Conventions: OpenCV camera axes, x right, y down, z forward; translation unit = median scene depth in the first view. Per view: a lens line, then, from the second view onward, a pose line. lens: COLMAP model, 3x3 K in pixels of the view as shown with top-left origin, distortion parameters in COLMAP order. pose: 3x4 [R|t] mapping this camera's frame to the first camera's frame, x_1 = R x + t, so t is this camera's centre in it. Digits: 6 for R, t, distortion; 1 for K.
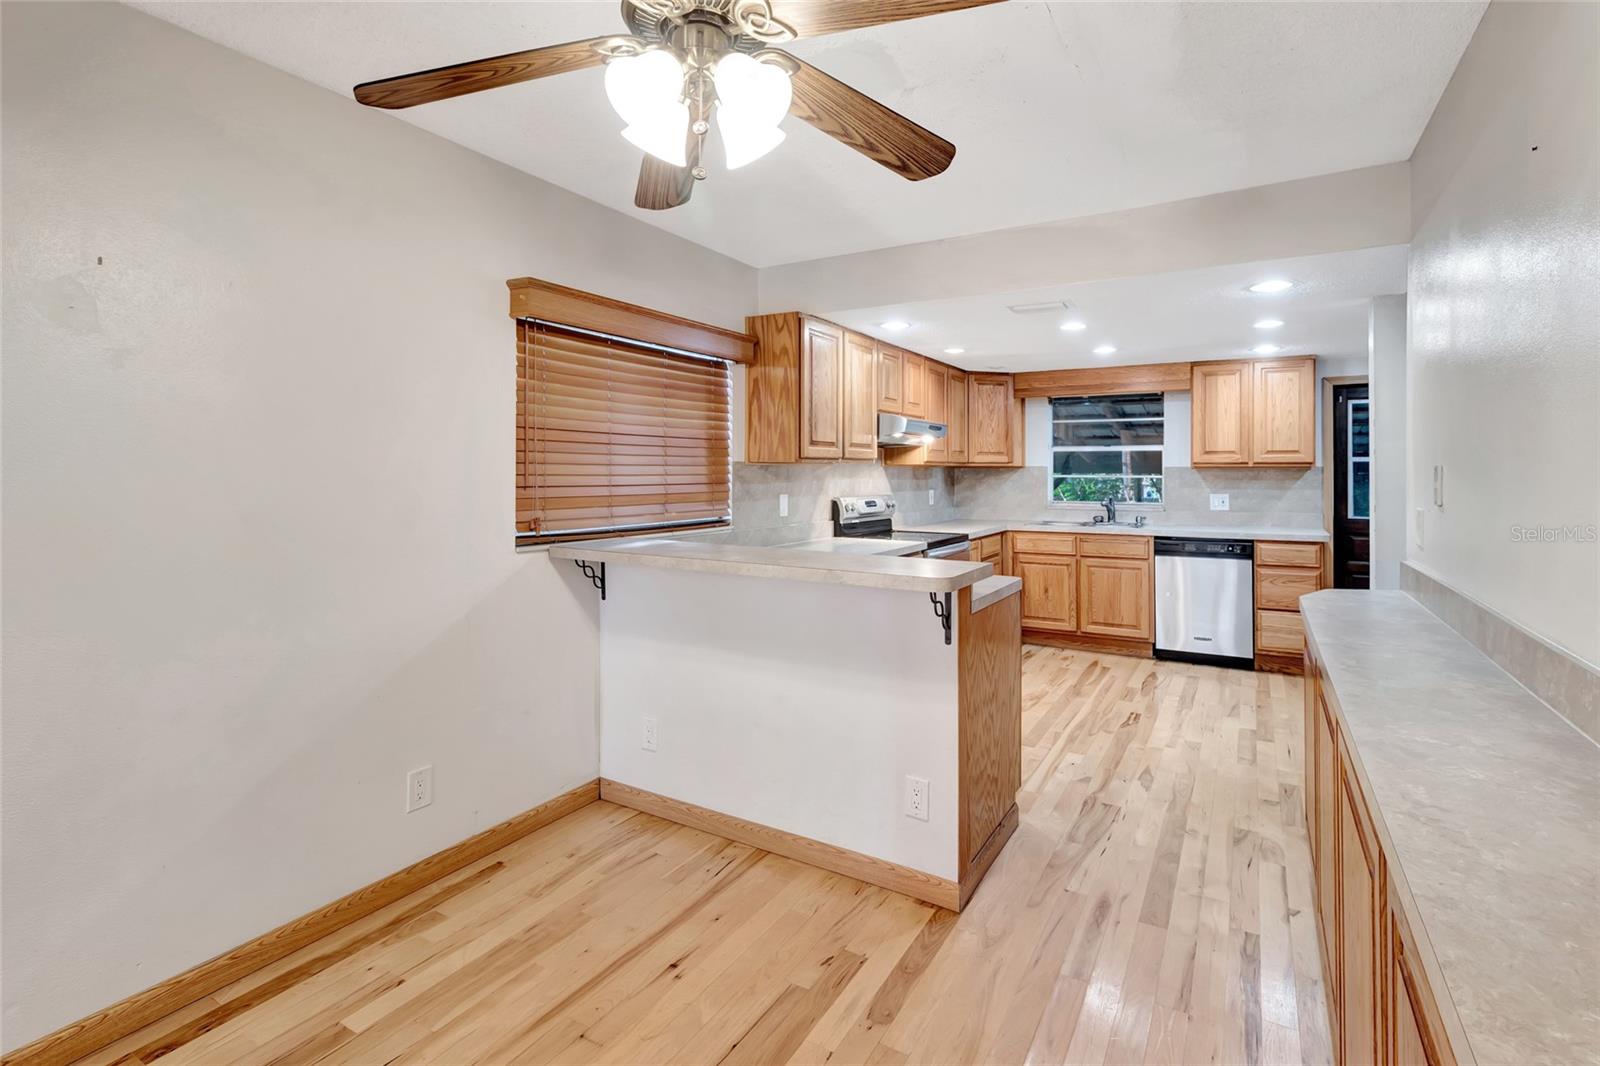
lens RADIAL K [[749.1, 0, 827.4], [0, 749.1, 466.8], [0, 0, 1]] dist [0.004479, -0.000927]
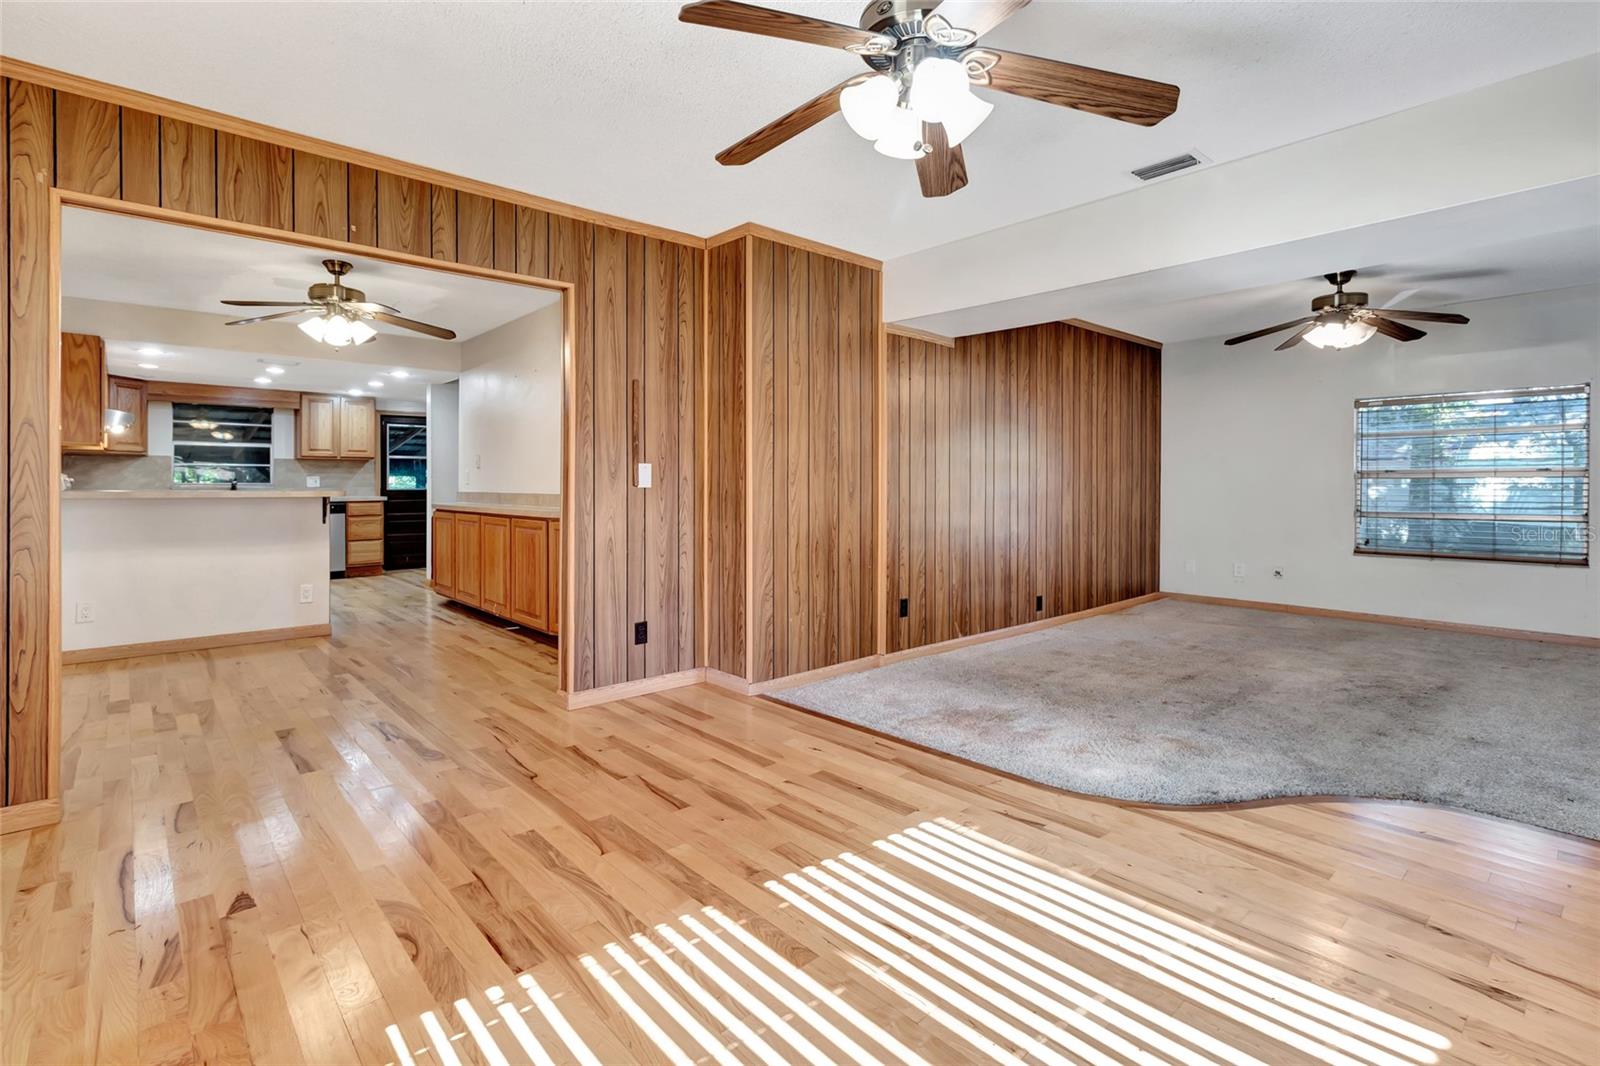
lens RADIAL K [[749.1, 0, 811.1], [0, 749.1, 482.7], [0, 0, 1]] dist [0.004479, -0.000927]
pose [[0.305031, -0.001425, 0.952341, -0.748179], [-0.006767, 0.999970, 0.003664, 0.041273], [-0.952318, -0.007563, 0.305012, -0.540378]]
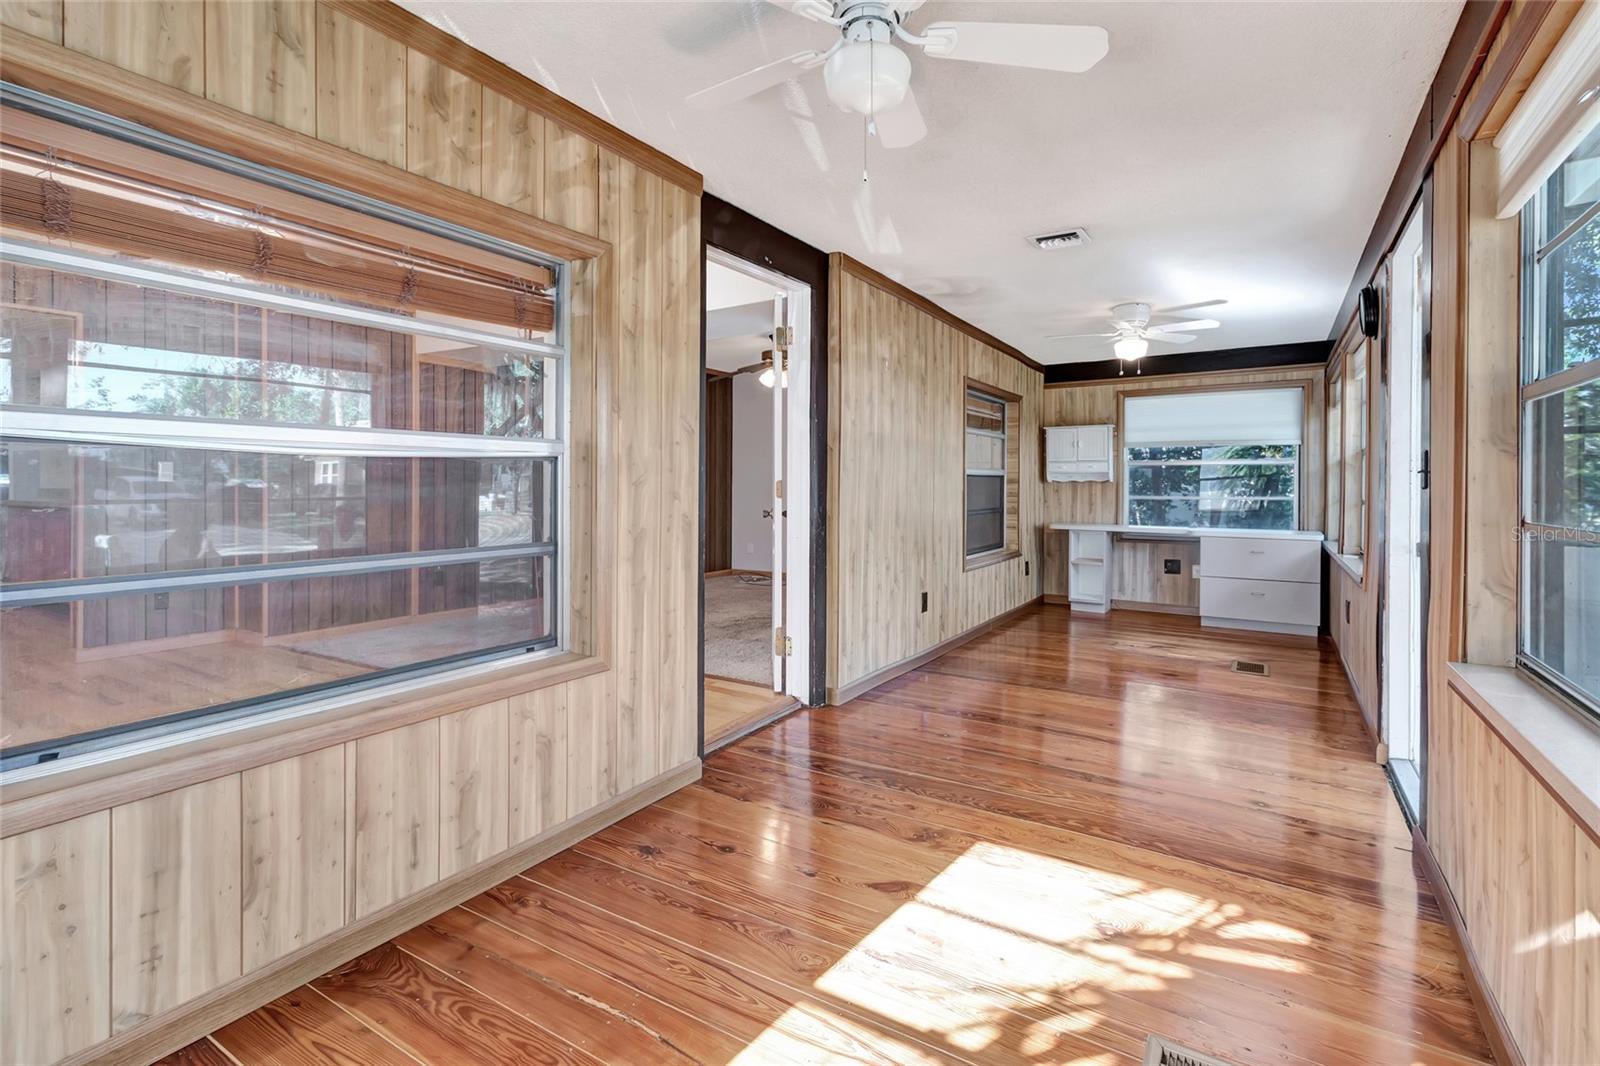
lens RADIAL K [[749.1, 0, 809.7], [0, 749.1, 487.9], [0, 0, 1]] dist [0.004479, -0.000927]
pose [[0.033764, -0.002093, 0.999428, -0.988909], [-0.011244, 0.999934, 0.002474, 0.047325], [-0.999367, -0.011321, 0.033739, -0.994663]]
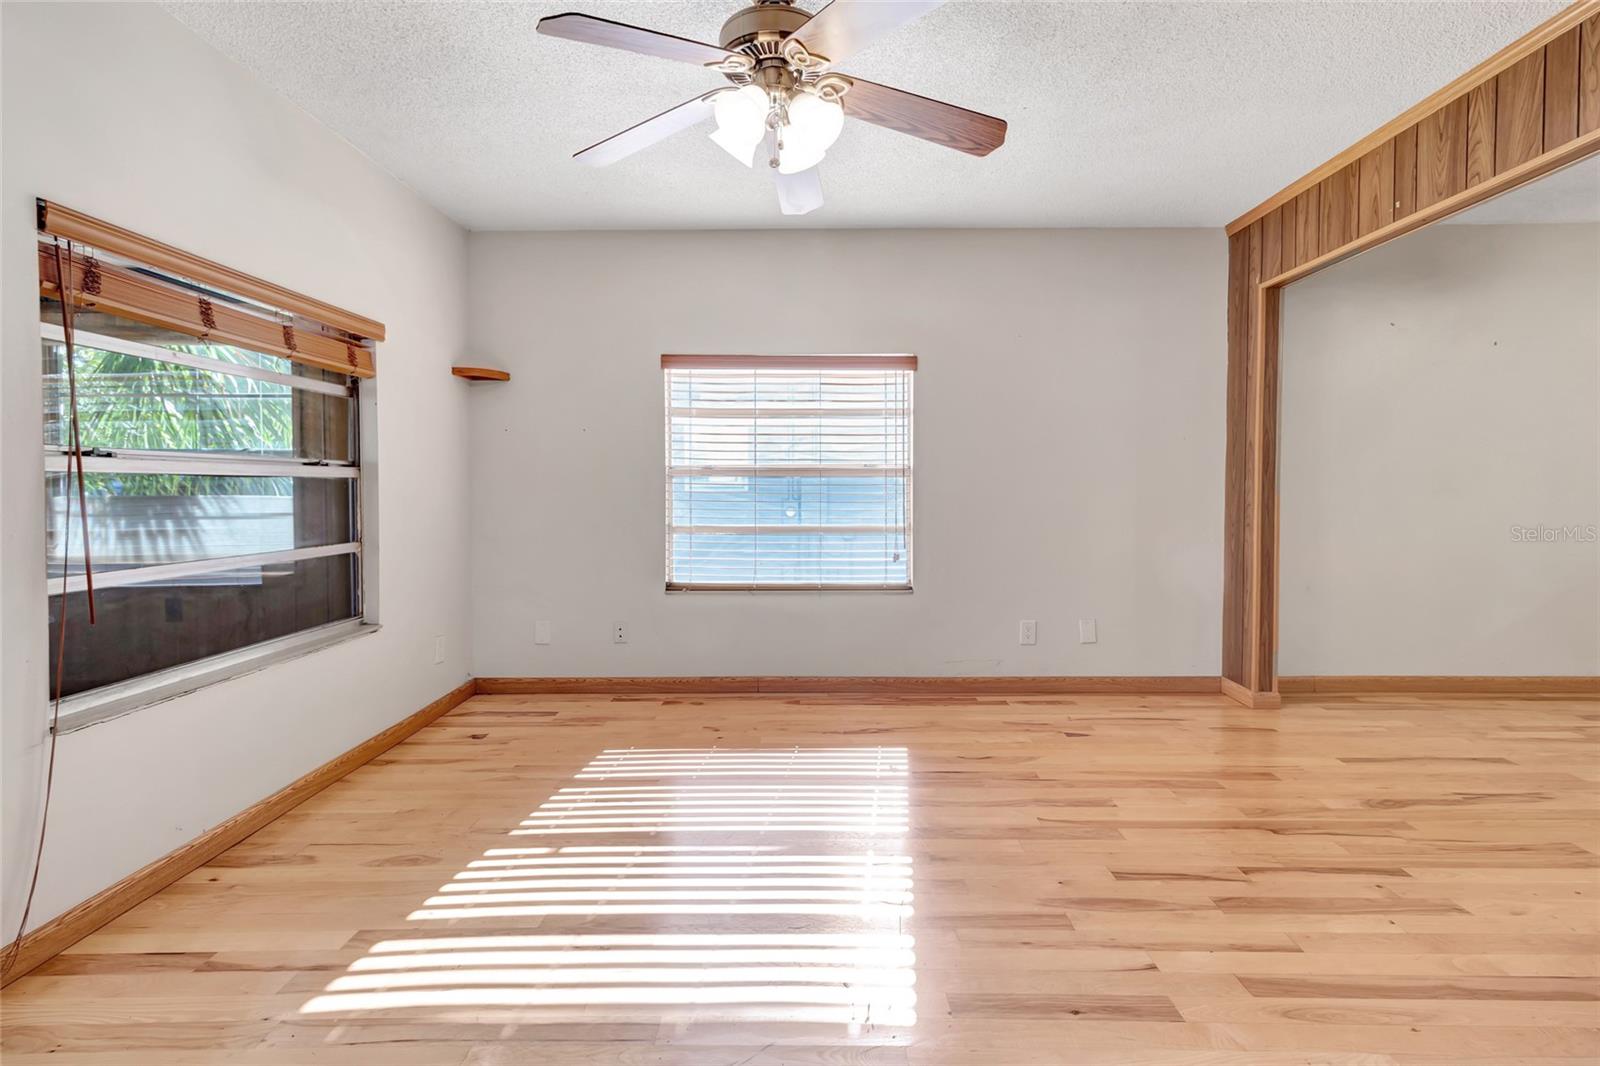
lens RADIAL K [[749.1, 0, 802.1], [0, 749.1, 499.0], [0, 0, 1]] dist [0.004479, -0.000927]
pose [[0.475949, 0.015689, -0.879333, 0.001920], [0.010643, 0.999665, 0.023597, 0.039917], [0.879408, -0.020590, 0.475623, -0.657860]]
